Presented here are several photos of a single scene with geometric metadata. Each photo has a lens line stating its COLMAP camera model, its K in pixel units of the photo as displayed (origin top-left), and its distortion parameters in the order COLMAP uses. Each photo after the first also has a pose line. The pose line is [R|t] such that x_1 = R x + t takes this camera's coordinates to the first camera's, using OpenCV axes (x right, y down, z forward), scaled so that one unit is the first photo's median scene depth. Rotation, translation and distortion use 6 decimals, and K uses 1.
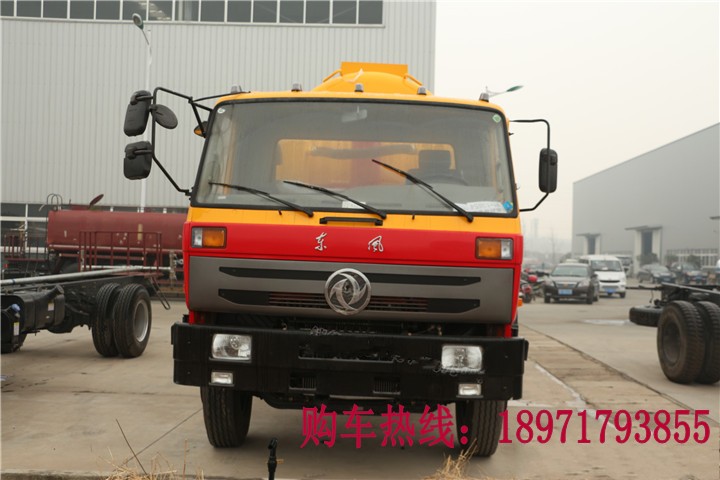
lens RADIAL K [[491.1, 0, 359.7], [0, 491.1, 243.4], [0, 0, 1]] dist [0.004131, 0.000185]
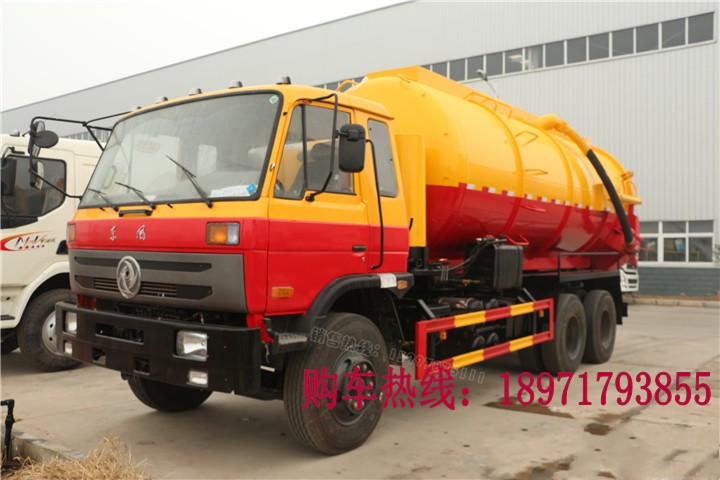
lens RADIAL K [[666.5, 0, 359.7], [0, 666.5, 238.1], [0, 0, 1]] dist [-0.068744, 0.000000]
pose [[0.796420, -0.032704, -0.603858, 1.277174], [-0.002161, 0.998376, -0.056920, 0.093176], [0.604739, 0.046637, 0.795057, 0.131266]]
